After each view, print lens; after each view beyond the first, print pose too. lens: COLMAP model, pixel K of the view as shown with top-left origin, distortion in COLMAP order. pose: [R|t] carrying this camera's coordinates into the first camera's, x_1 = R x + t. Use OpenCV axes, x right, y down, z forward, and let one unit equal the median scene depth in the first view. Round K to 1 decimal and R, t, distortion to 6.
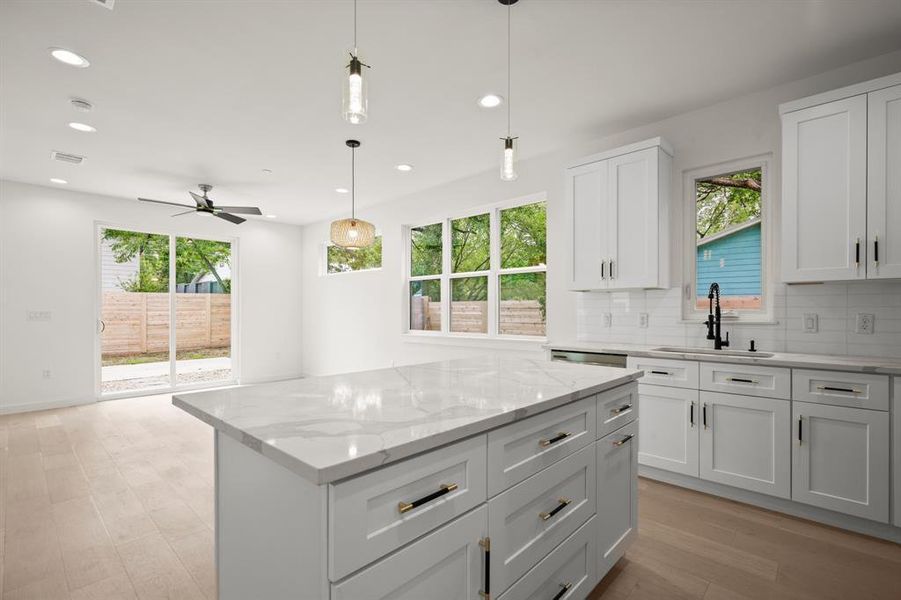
lens RADIAL K [[412.6, 0, 456.4], [0, 412.6, 313.0], [0, 0, 1]] dist [0.001298, 0.000399]
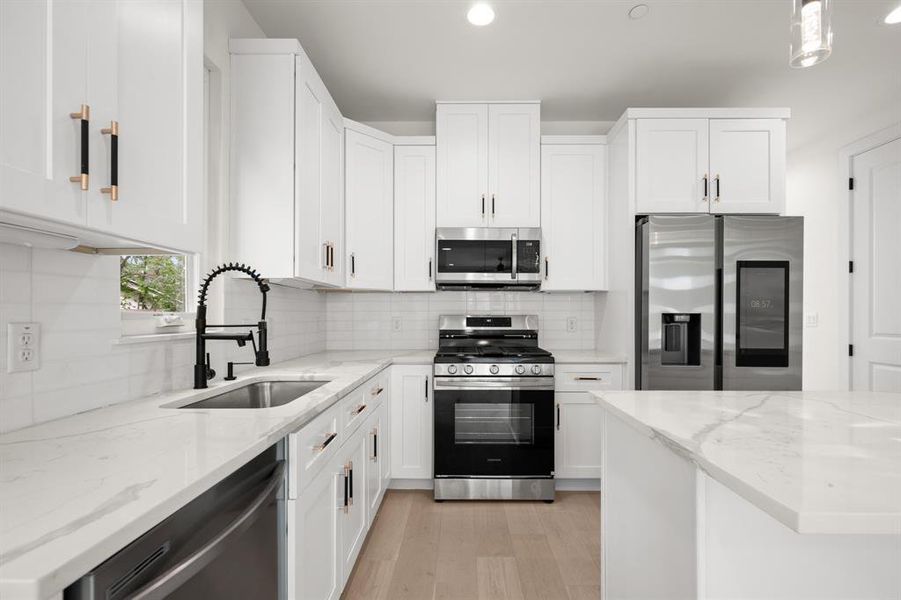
lens RADIAL K [[412.6, 0, 456.4], [0, 412.6, 313.0], [0, 0, 1]] dist [0.001298, 0.000399]
pose [[-0.671047, 0.003754, 0.741405, 0.015863], [0.003285, 0.999992, -0.002090, -0.002482], [-0.741407, 0.001033, -0.671054, 0.595934]]
